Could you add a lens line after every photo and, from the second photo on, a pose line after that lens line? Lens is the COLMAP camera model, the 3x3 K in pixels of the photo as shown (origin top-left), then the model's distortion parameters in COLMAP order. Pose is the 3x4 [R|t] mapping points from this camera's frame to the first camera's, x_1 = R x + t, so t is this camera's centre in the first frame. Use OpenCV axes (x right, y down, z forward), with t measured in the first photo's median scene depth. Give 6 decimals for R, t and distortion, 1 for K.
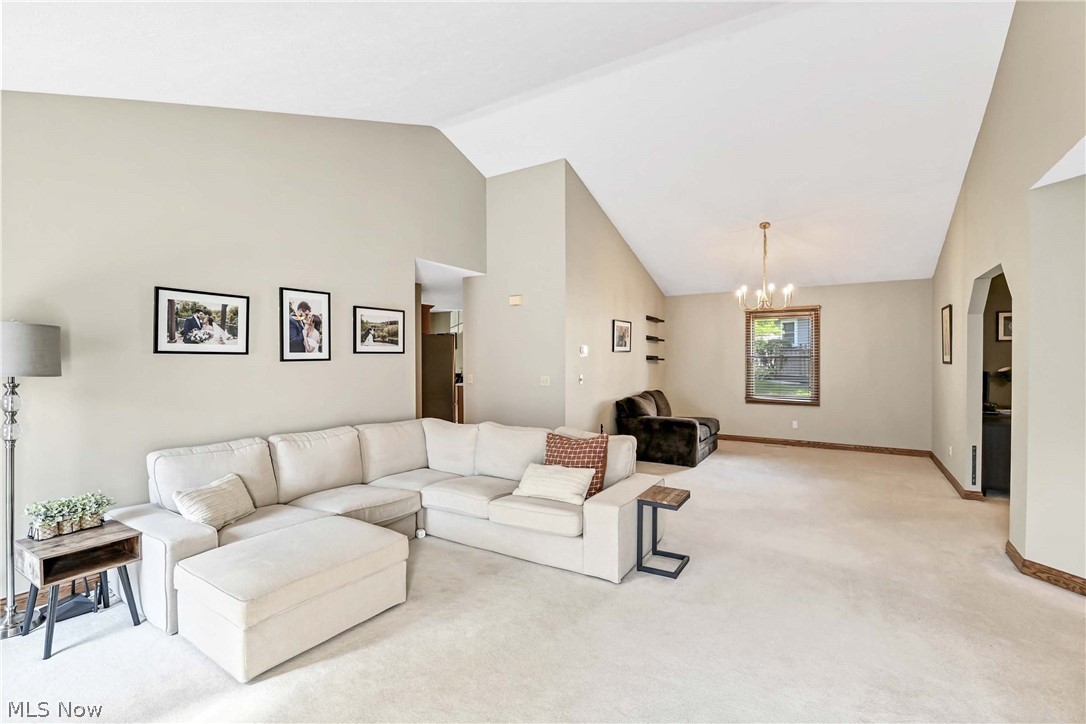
lens RADIAL K [[485.6, 0, 541.3], [0, 485.6, 364.3], [0, 0, 1]] dist [-0.005443, -0.006581]
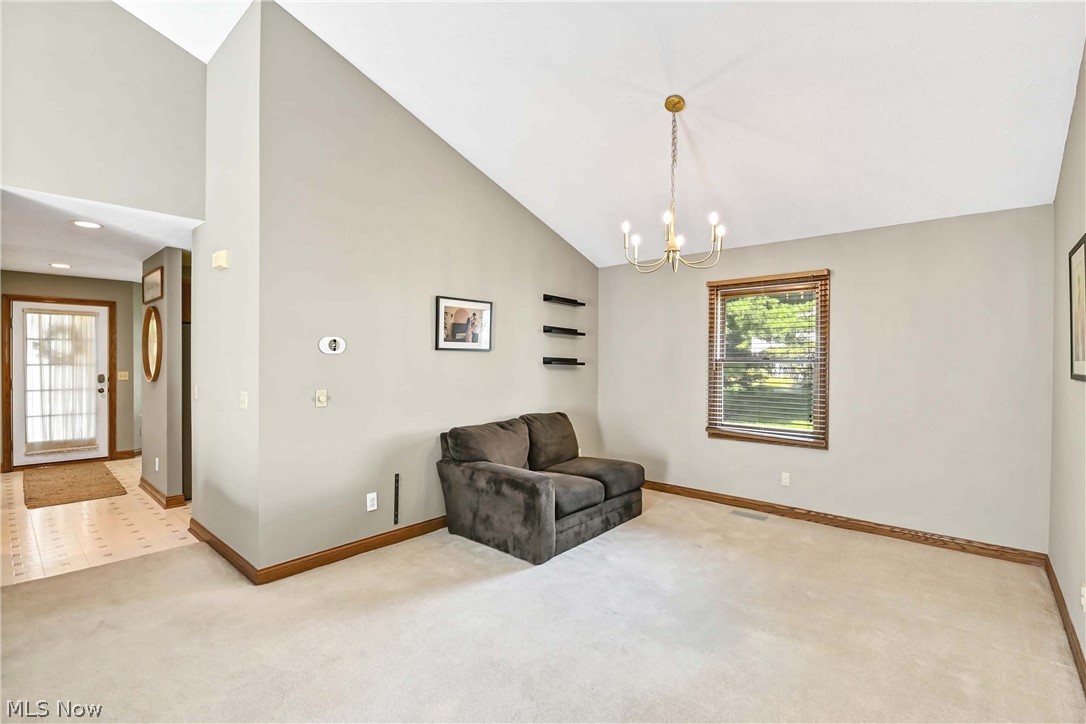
lens RADIAL K [[485.6, 0, 551.2], [0, 485.6, 365.8], [0, 0, 1]] dist [-0.005443, -0.006581]
pose [[0.987943, 0.010207, -0.154478, 0.553502], [-0.010834, 0.999936, -0.003219, -0.008896], [0.154435, 0.004854, 0.987991, 0.637522]]
